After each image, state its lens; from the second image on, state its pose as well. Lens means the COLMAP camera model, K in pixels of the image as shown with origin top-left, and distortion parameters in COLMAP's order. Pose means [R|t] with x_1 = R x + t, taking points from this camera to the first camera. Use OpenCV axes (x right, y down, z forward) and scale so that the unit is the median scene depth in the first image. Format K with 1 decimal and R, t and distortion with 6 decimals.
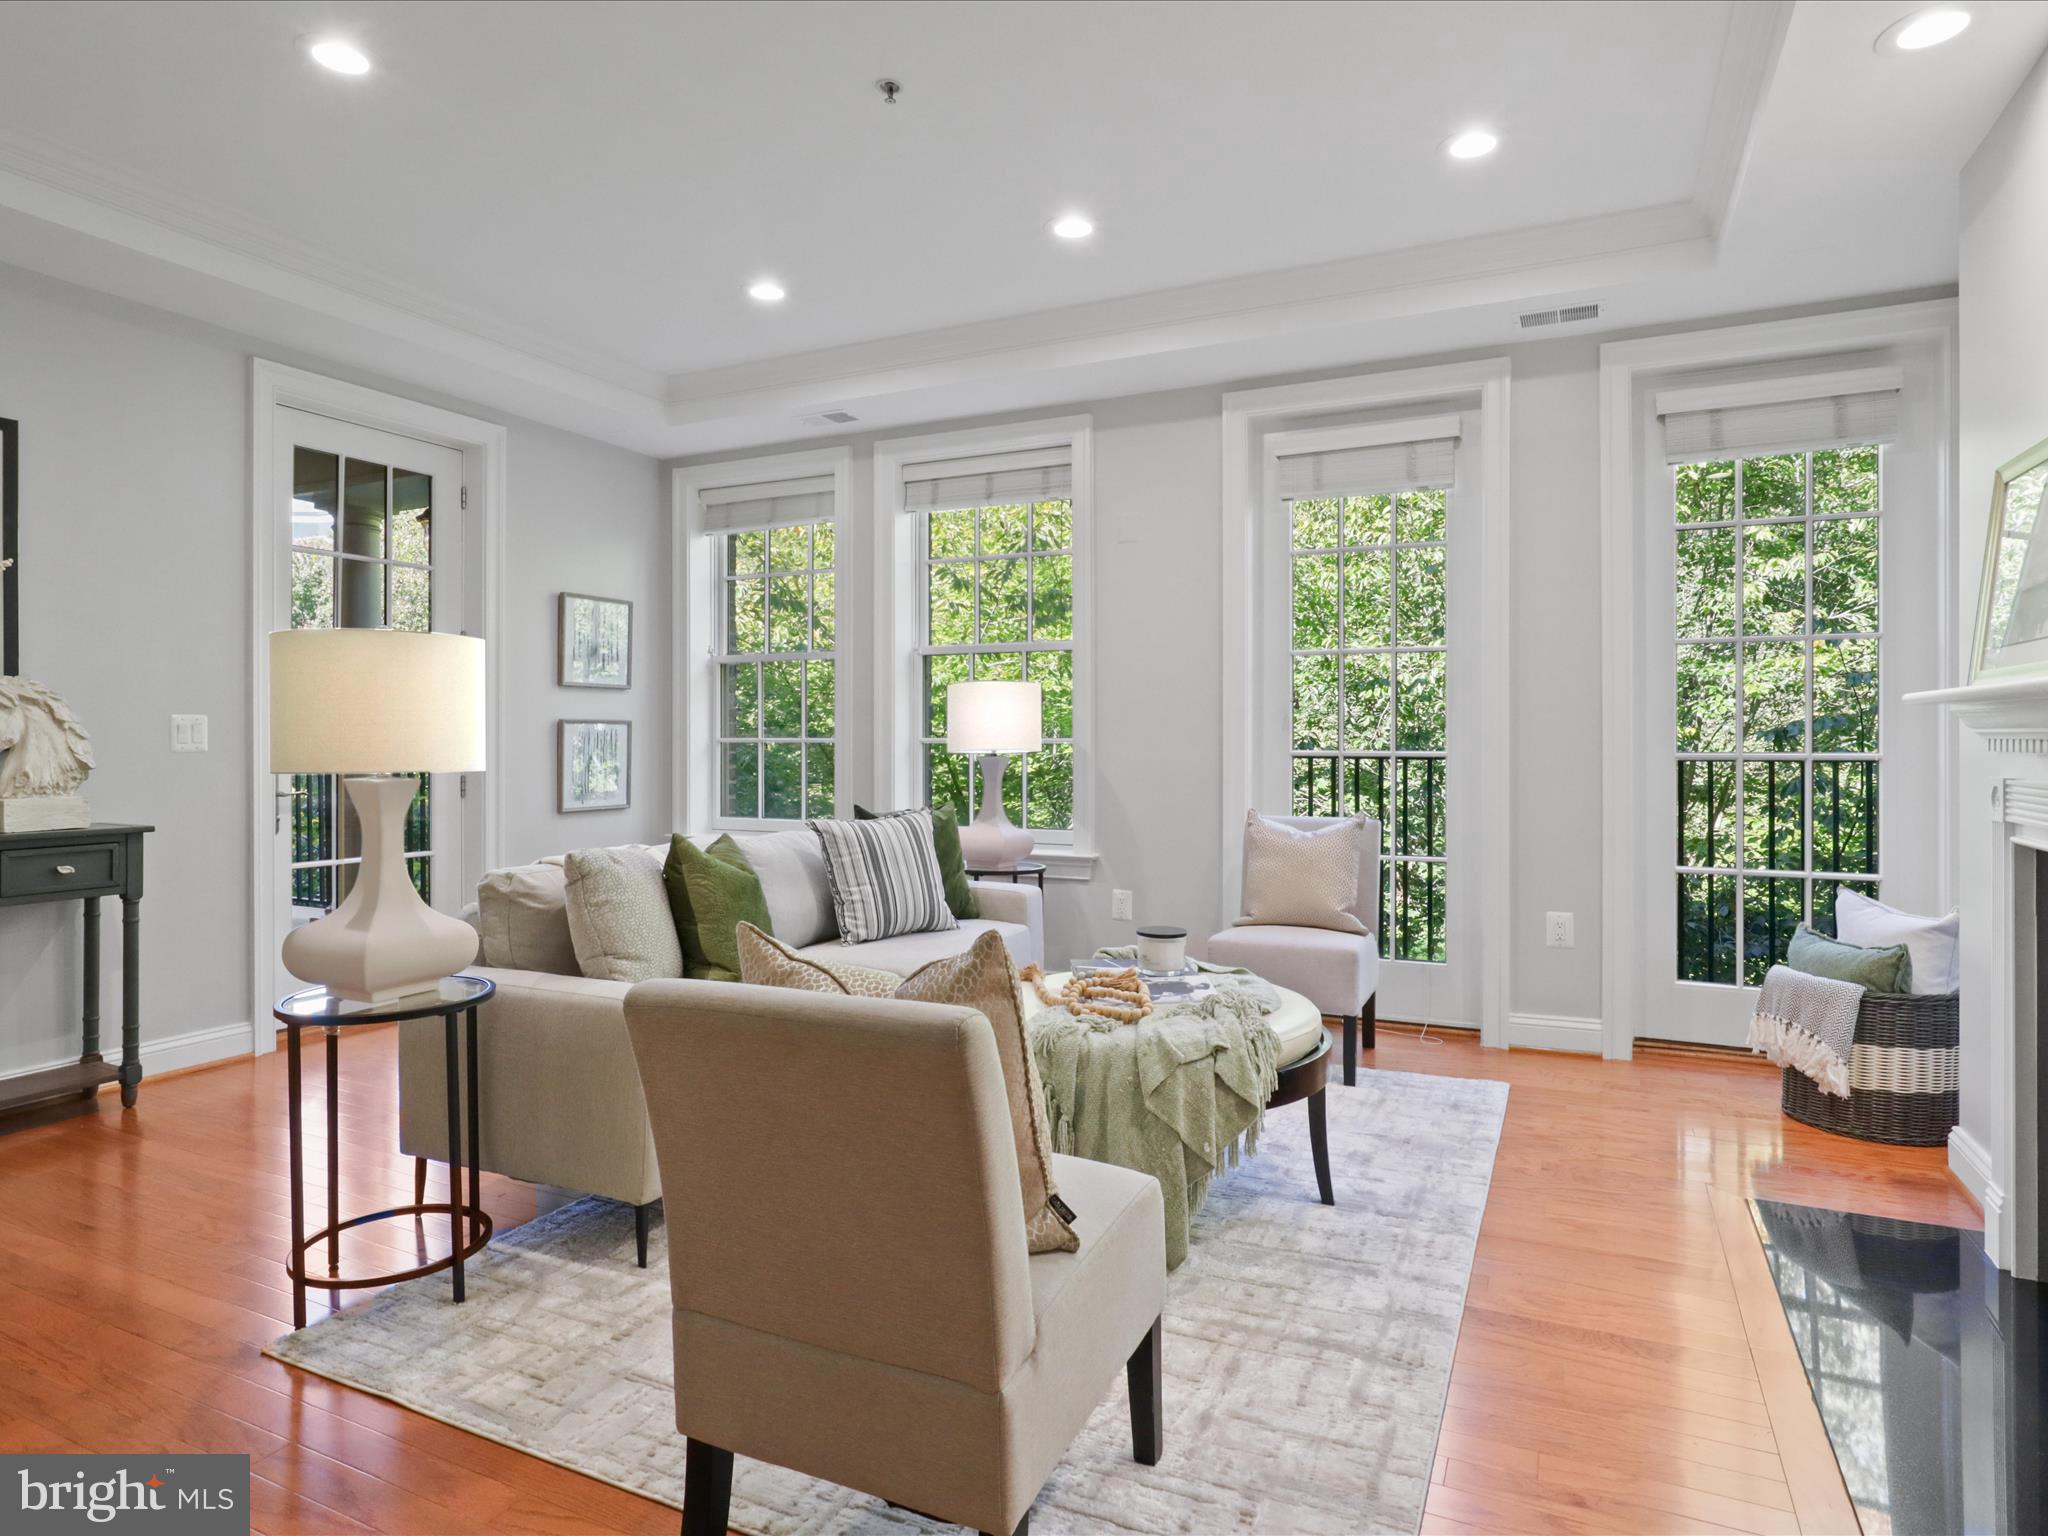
lens RADIAL K [[1164.7, 0, 1011.7], [0, 1164.7, 734.5], [0, 0, 1]] dist [-0.026128, 0.018788]
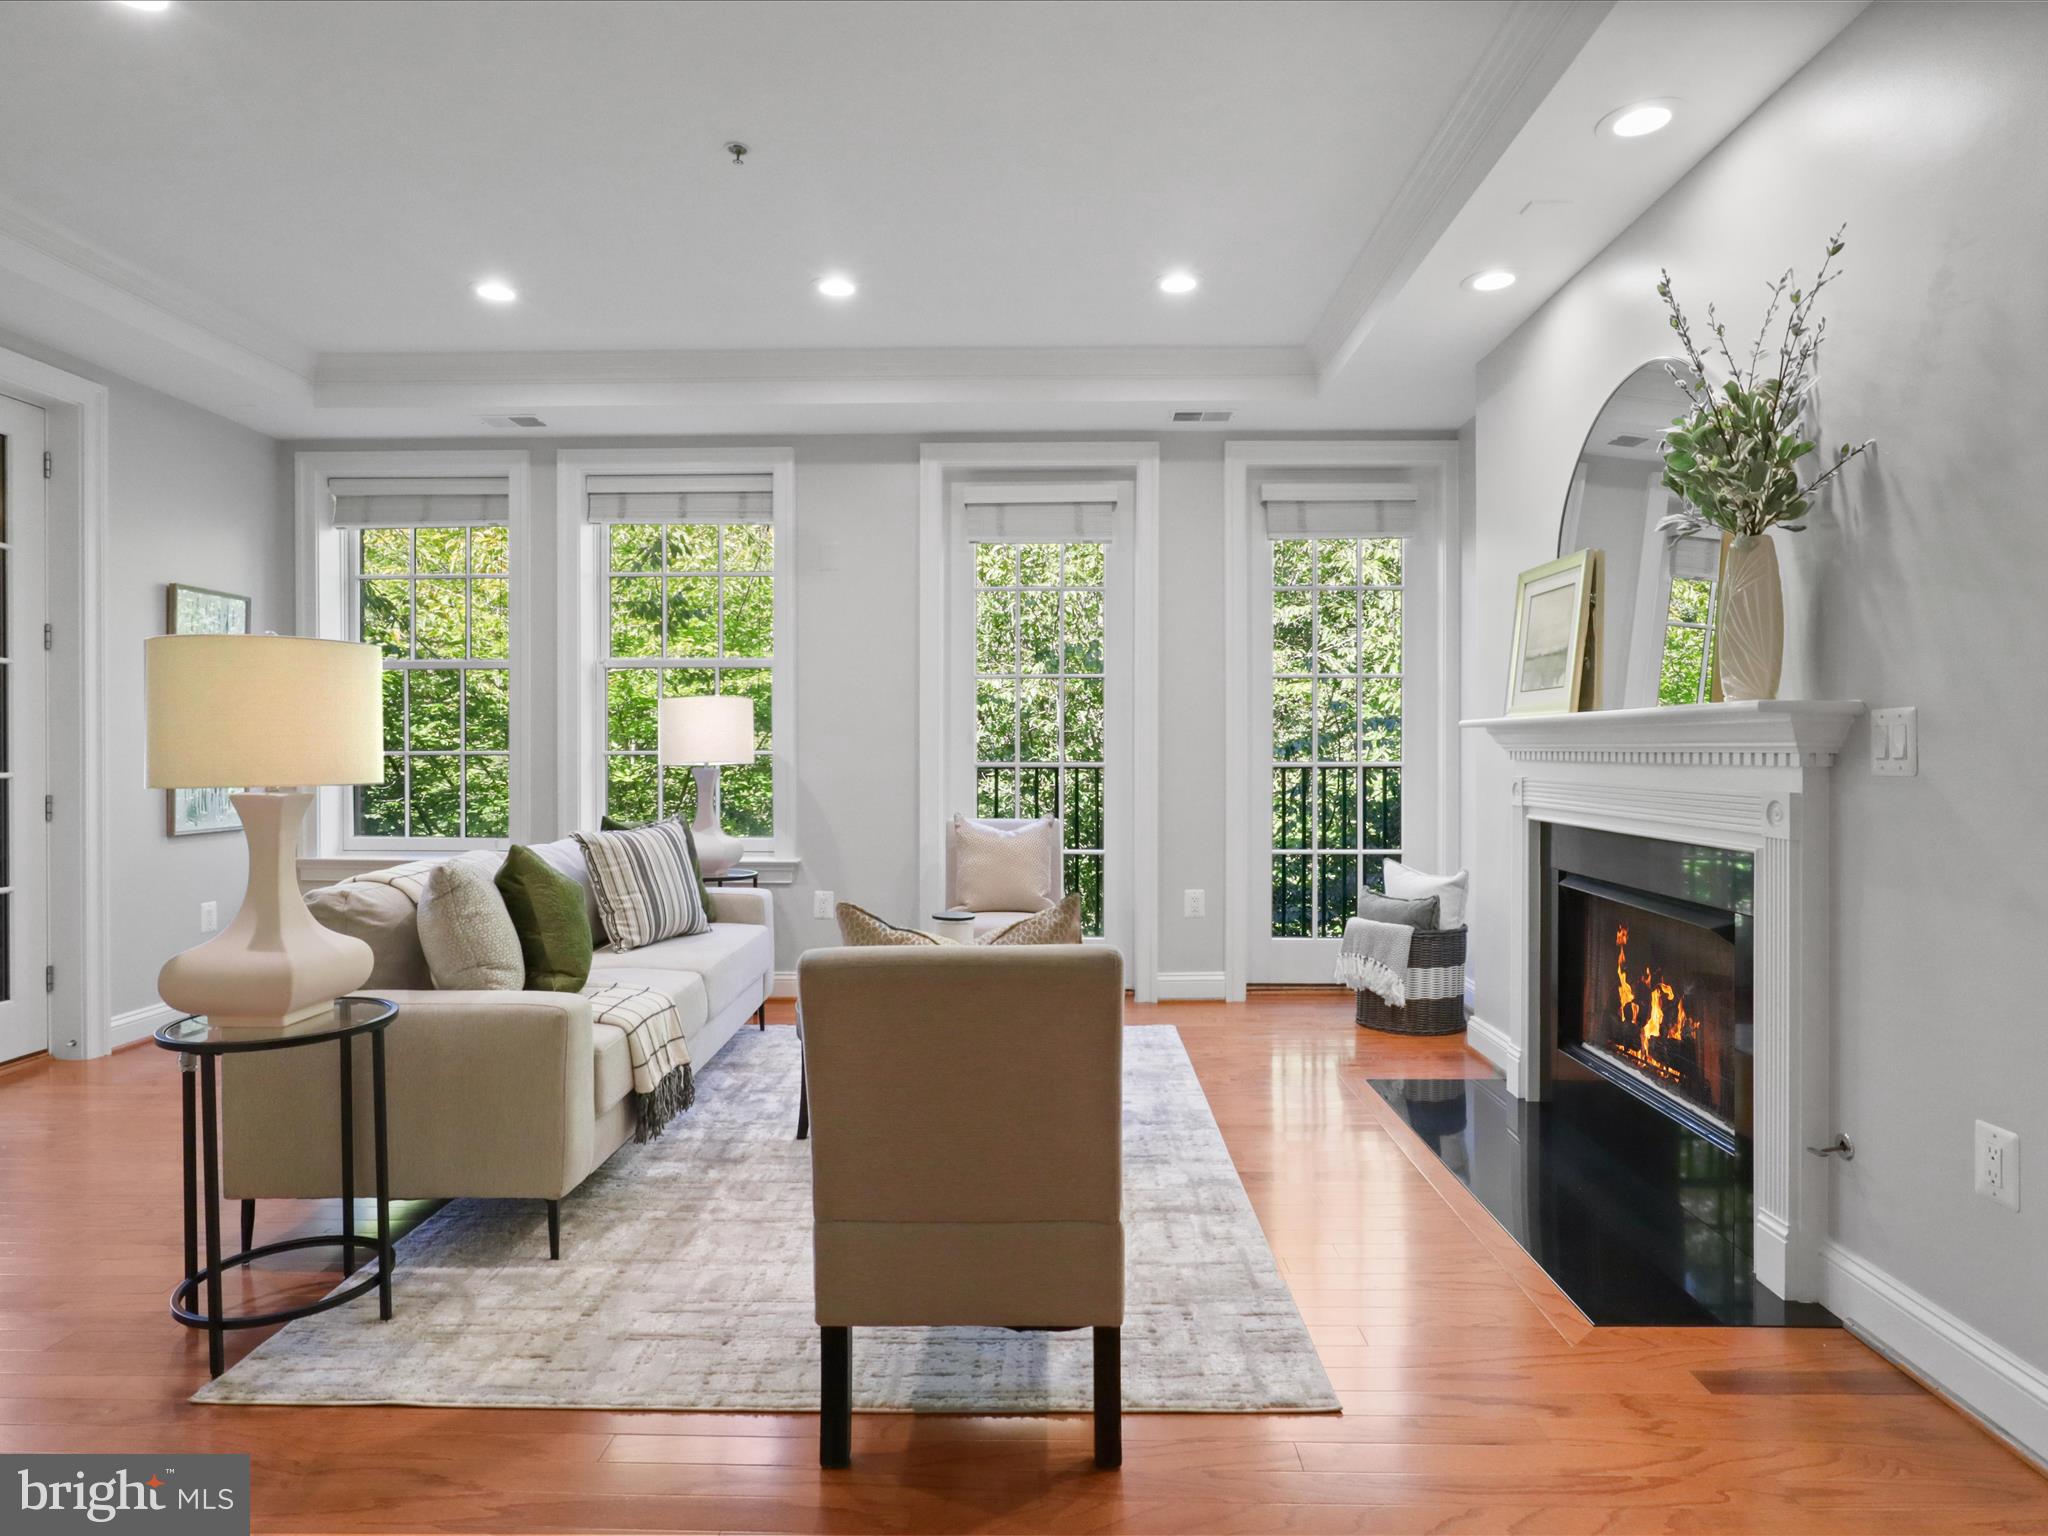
lens RADIAL K [[1164.7, 0, 1014.1], [0, 1164.7, 753.5], [0, 0, 1]] dist [-0.026128, 0.018788]
pose [[0.911081, -0.001227, 0.412226, -0.244844], [-0.000799, 0.999988, 0.004742, 0.000504], [-0.412227, -0.004650, 0.911069, -0.074963]]
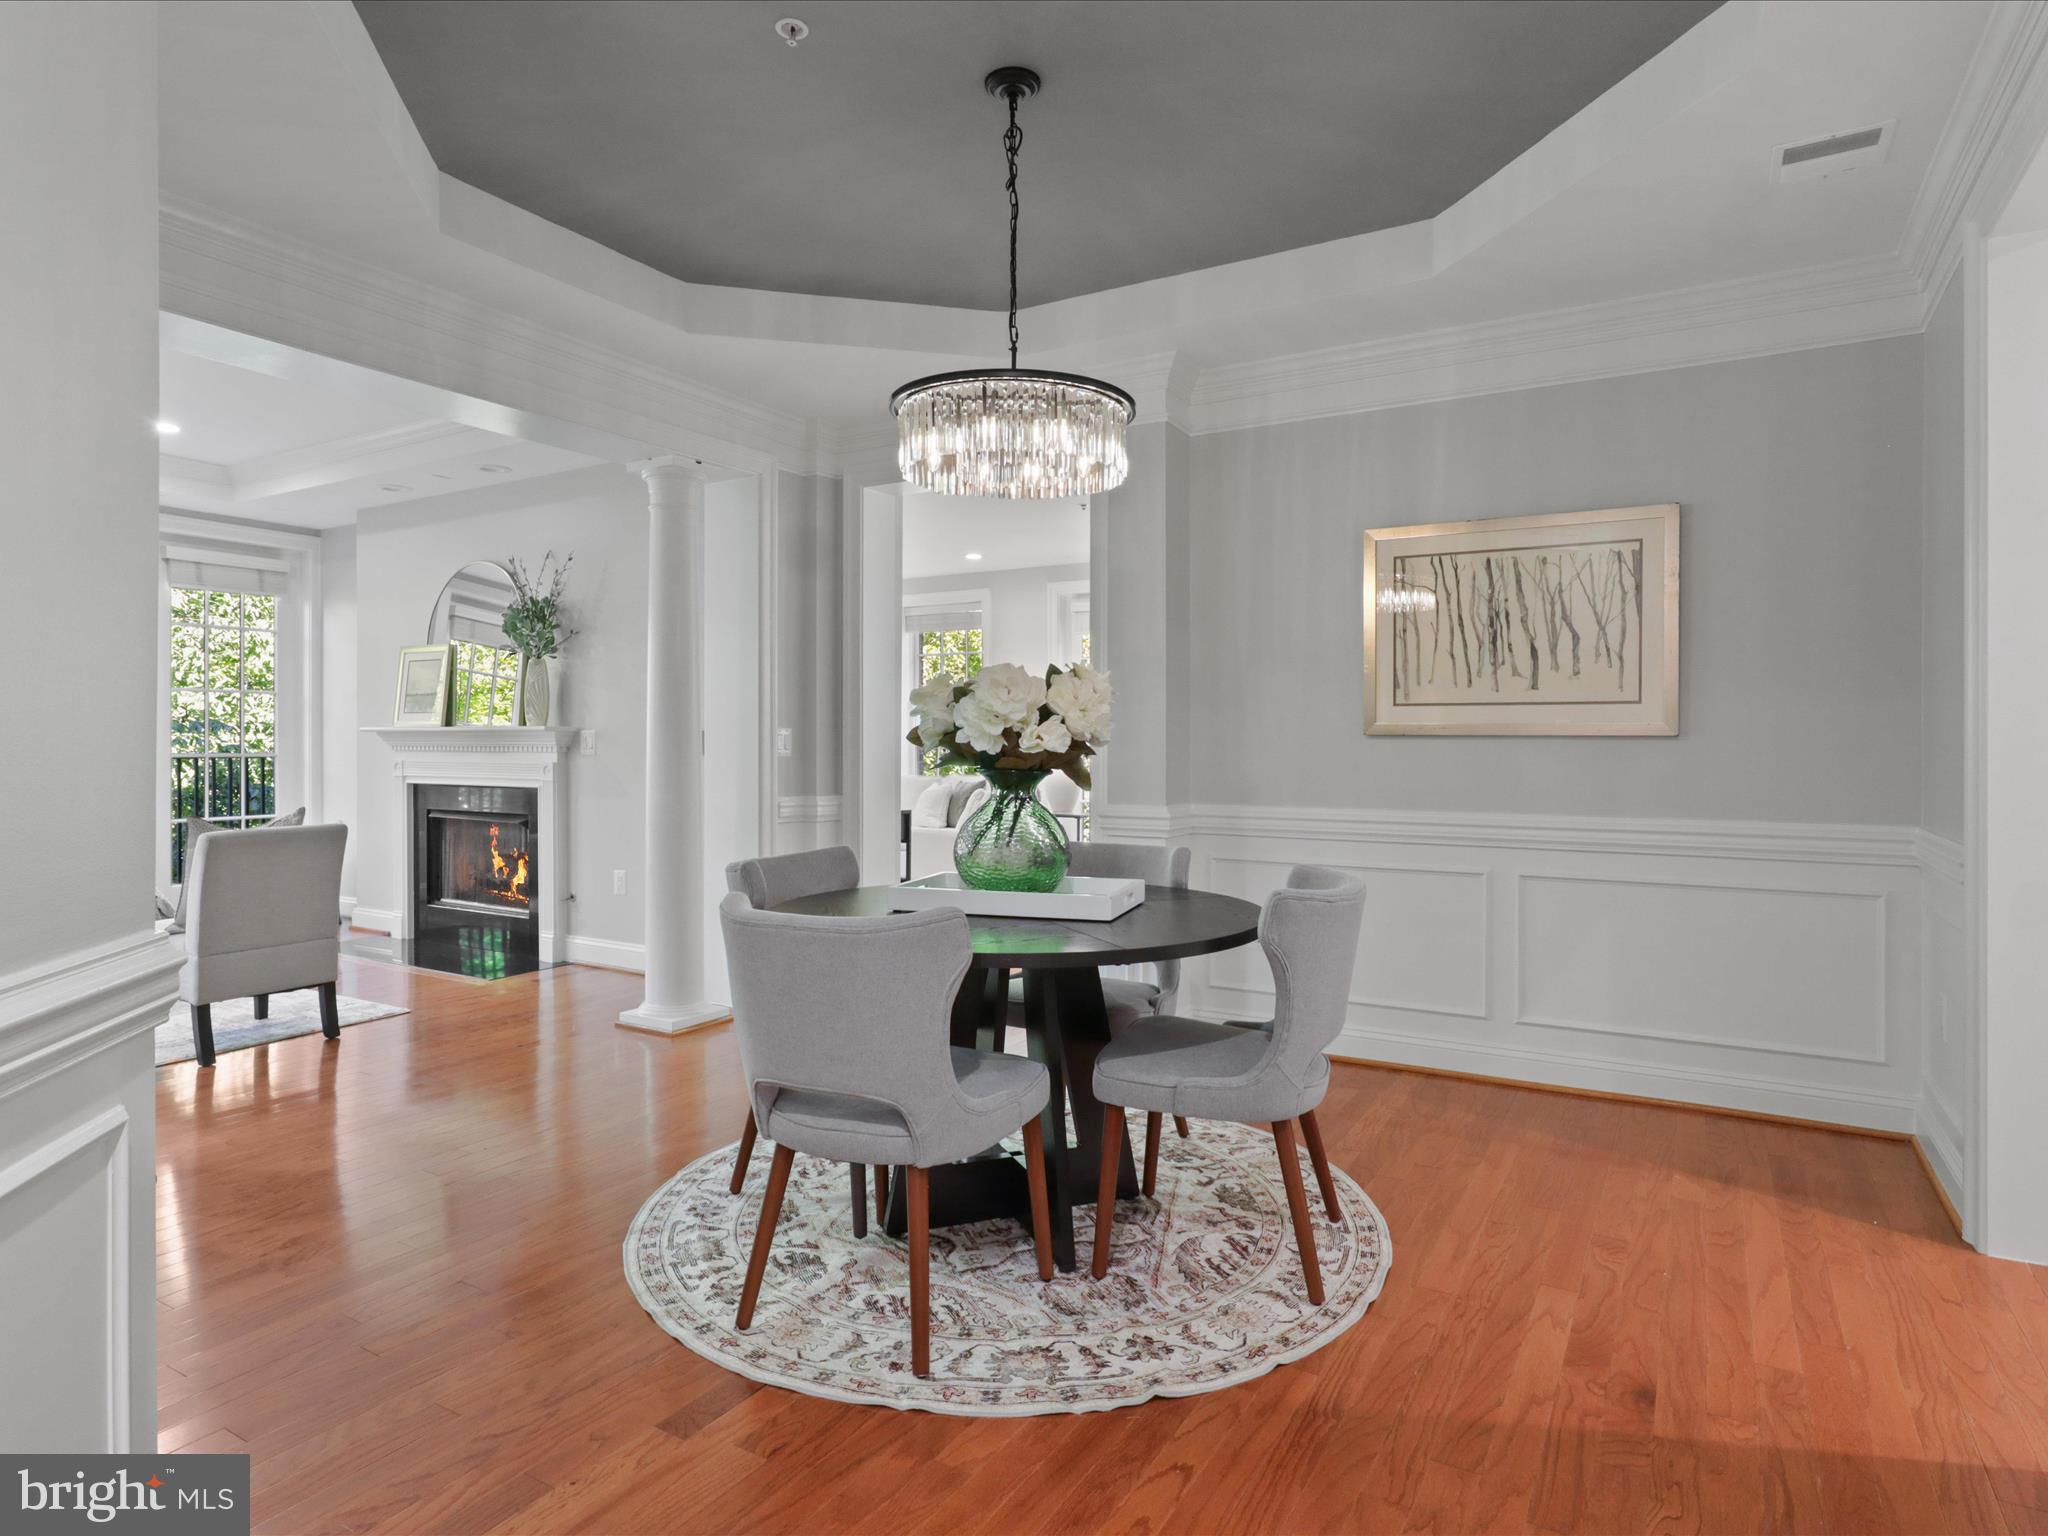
lens RADIAL K [[1164.7, 0, 1022.7], [0, 1164.7, 753.3], [0, 0, 1]] dist [-0.026128, 0.018788]
pose [[0.089707, -0.008516, 0.995932, -1.106555], [-0.001697, 0.999961, 0.008703, -0.002416], [-0.995967, -0.002471, 0.089689, -0.452006]]
